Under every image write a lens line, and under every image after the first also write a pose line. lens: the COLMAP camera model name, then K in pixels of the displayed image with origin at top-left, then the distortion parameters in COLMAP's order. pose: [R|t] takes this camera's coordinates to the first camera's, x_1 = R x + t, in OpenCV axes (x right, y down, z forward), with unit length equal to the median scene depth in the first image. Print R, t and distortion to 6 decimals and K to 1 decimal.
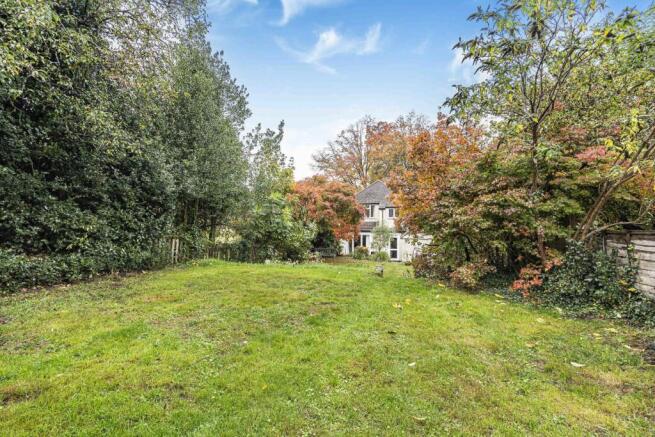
lens RADIAL K [[297.7, 0, 325.5], [0, 297.7, 219.2], [0, 0, 1]] dist [-0.008402, 0.001414]
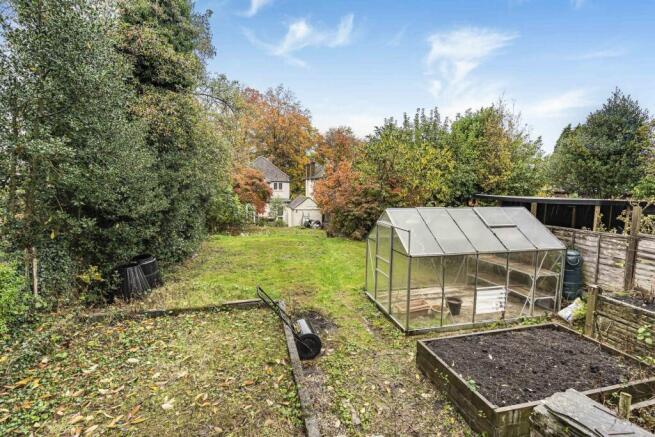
lens RADIAL K [[297.7, 0, 328.3], [0, 297.7, 218.9], [0, 0, 1]] dist [-0.008402, 0.001414]
pose [[0.886684, -0.042099, 0.460455, -0.160967], [-0.017982, 0.991953, 0.125320, -0.045956], [-0.462026, -0.119399, 0.878792, -0.196176]]
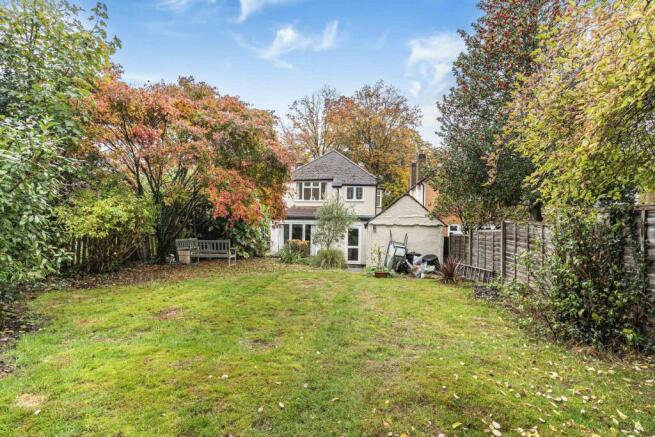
lens RADIAL K [[325.6, 0, 328.1], [0, 325.6, 217.6], [0, 0, 1]] dist [-0.004822, 0.004567]
pose [[0.989176, 0.022102, 0.145059, 0.067067], [-0.022697, 0.999739, 0.002443, 0.035294], [-0.144967, -0.005709, 0.989420, 0.286533]]
